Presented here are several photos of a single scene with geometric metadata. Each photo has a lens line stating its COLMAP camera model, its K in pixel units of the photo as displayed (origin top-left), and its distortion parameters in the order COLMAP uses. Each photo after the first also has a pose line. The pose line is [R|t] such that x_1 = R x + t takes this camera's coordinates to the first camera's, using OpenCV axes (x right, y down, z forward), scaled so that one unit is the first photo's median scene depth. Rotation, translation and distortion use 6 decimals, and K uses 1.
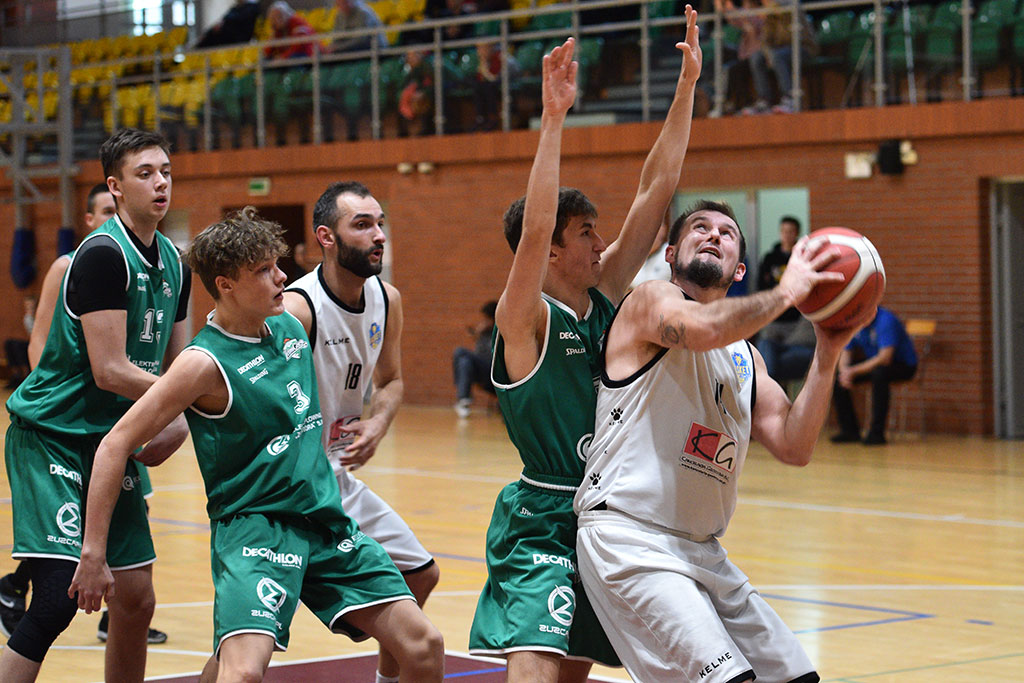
lens RADIAL K [[2325.0, 0, 512.0], [0, 2325.0, 341.5], [0, 0, 1]] dist [-0.062144, -0.391477]
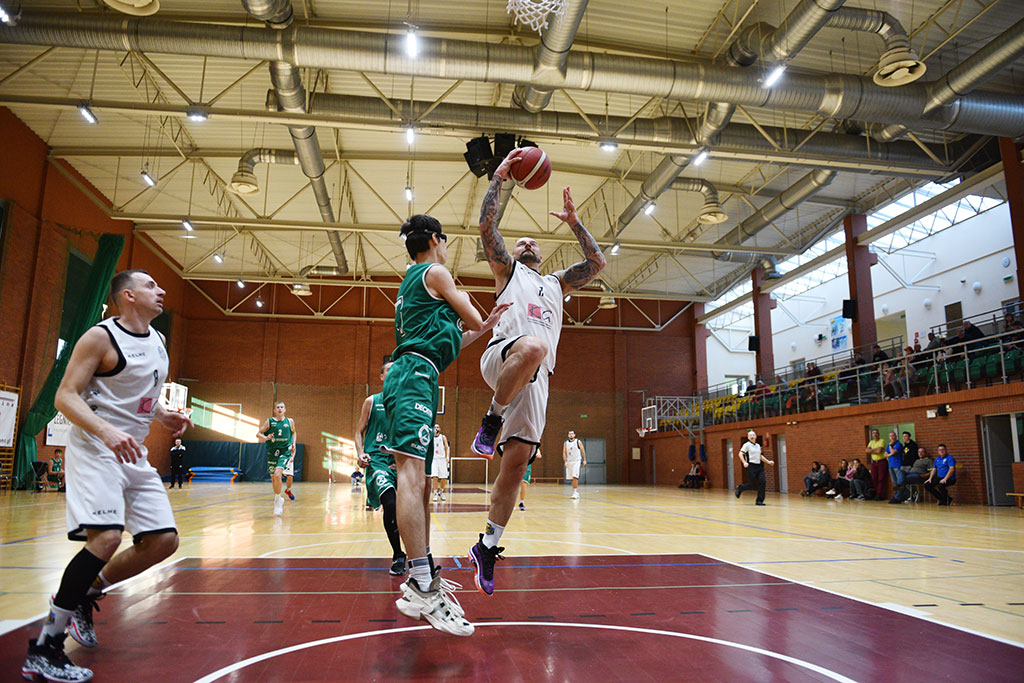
lens RADIAL K [[695.3, 0, 512.0], [0, 695.3, 341.5], [0, 0, 1]] dist [-0.039533, -0.006000]
pose [[0.922979, -0.035243, -0.383234, -0.027280], [-0.030269, 0.986065, -0.163581, -0.013370], [0.383658, 0.162582, 0.909051, -0.108790]]
